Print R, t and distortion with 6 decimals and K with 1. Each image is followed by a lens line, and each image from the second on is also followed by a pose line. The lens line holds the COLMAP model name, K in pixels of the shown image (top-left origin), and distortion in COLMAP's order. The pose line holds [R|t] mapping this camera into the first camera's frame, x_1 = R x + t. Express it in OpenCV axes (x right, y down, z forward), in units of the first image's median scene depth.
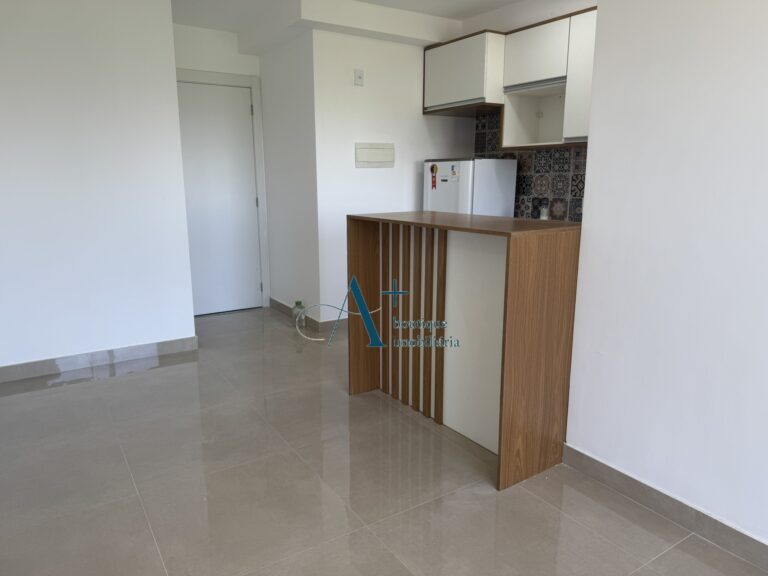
lens RADIAL K [[536.2, 0, 380.6], [0, 536.2, 288.5], [0, 0, 1]] dist [0.079114, -0.103893]
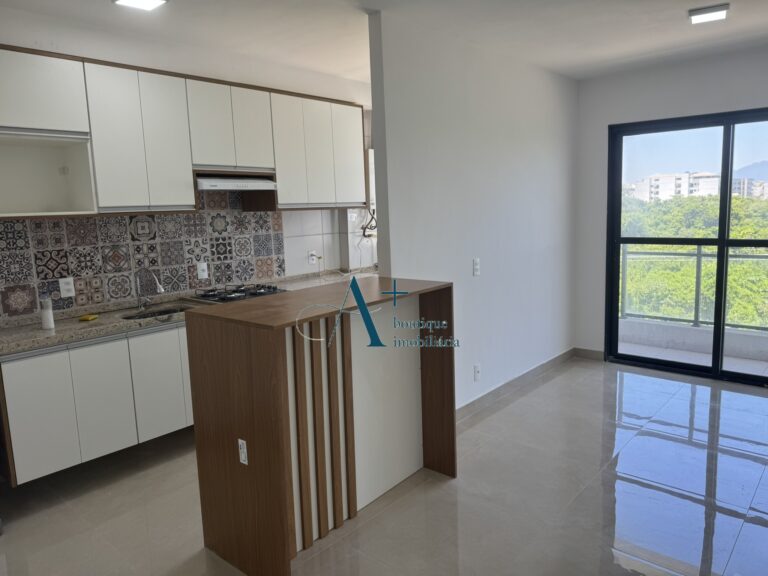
lens RADIAL K [[536.2, 0, 393.2], [0, 536.2, 285.0], [0, 0, 1]] dist [0.079114, -0.103893]
pose [[-0.281634, -0.141761, 0.948992, -0.506699], [0.227012, 0.951103, 0.209447, -0.210341], [-0.932281, 0.274420, -0.235682, 0.722171]]
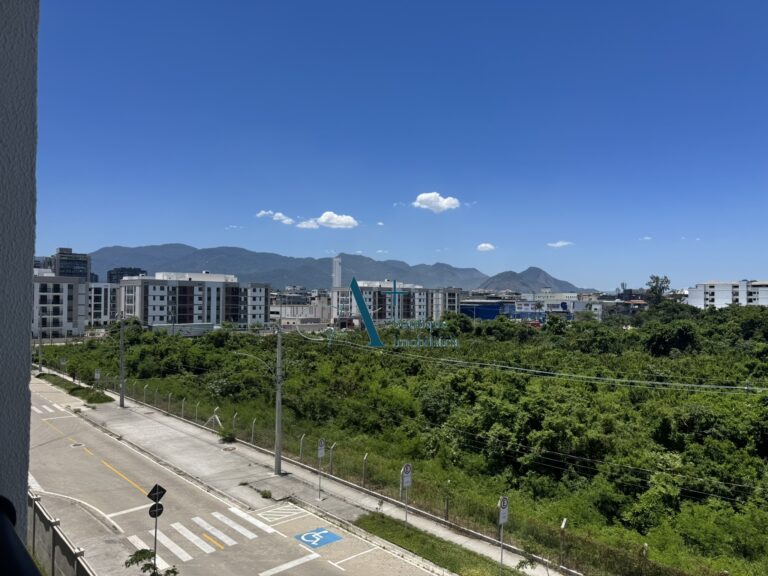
lens RADIAL K [[536.2, 0, 390.3], [0, 536.2, 288.8], [0, 0, 1]] dist [0.079114, -0.103893]
pose [[-0.193898, 0.004875, 0.981010, 0.337206], [0.187462, 0.981745, 0.032173, 0.004908], [-0.962944, 0.190140, -0.191272, -0.328145]]
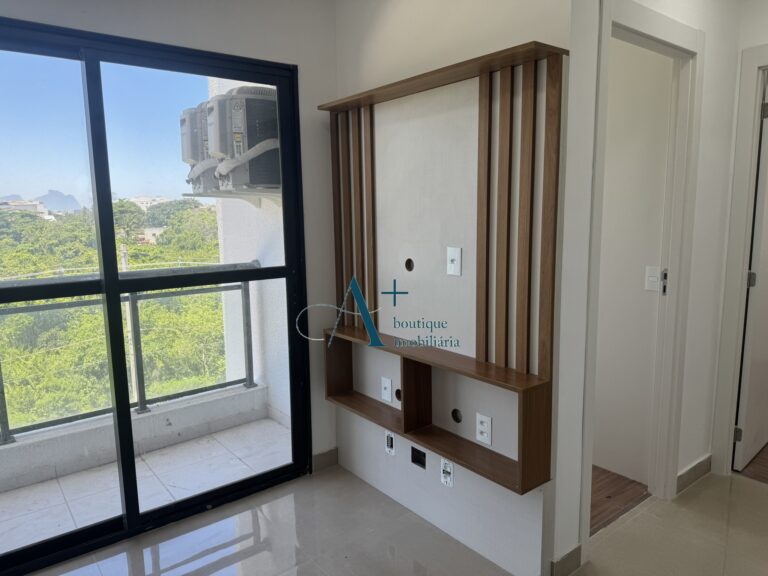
lens RADIAL K [[536.2, 0, 384.4], [0, 536.2, 288.1], [0, 0, 1]] dist [0.079114, -0.103893]
pose [[-0.994716, 0.019582, -0.100784, 0.091358], [-0.015908, 0.940394, 0.339716, -0.116962], [0.101429, 0.339524, -0.935113, 0.409114]]
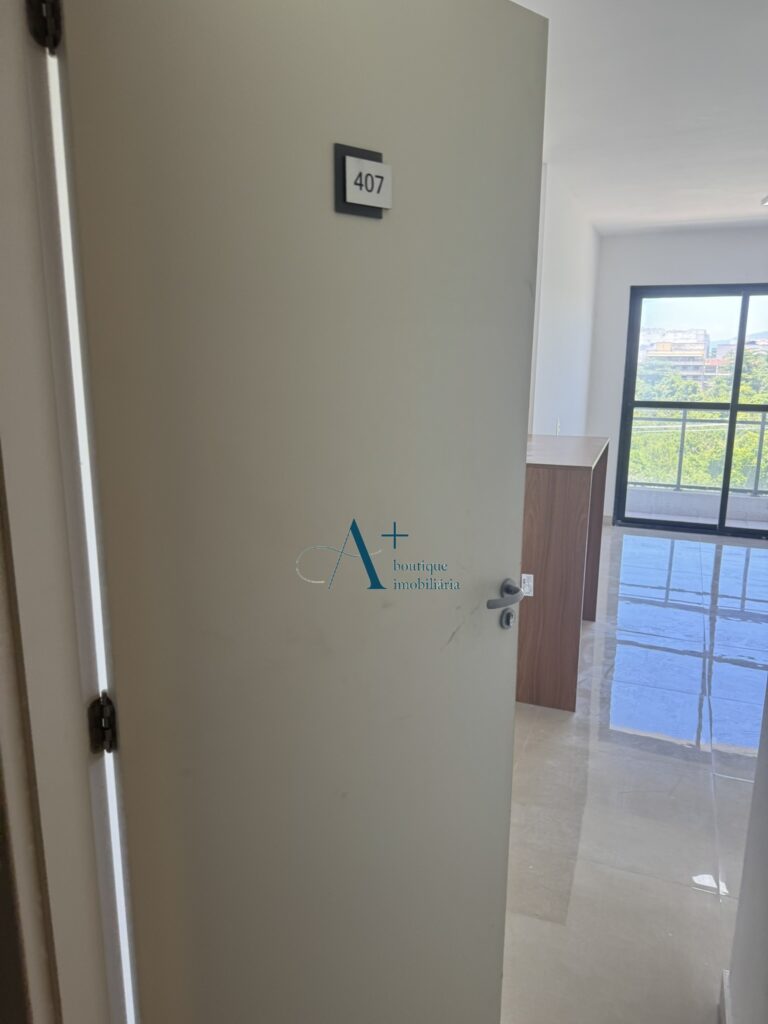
lens RADIAL K [[715.0, 0, 391.0], [0, 715.0, 508.0], [0, 0, 1]] dist [0.079114, -0.103893]
pose [[-0.578573, -0.183983, 0.794609, -0.496228], [0.152481, 0.932652, 0.326971, -0.323987], [-0.801251, 0.310339, -0.511553, 1.246630]]
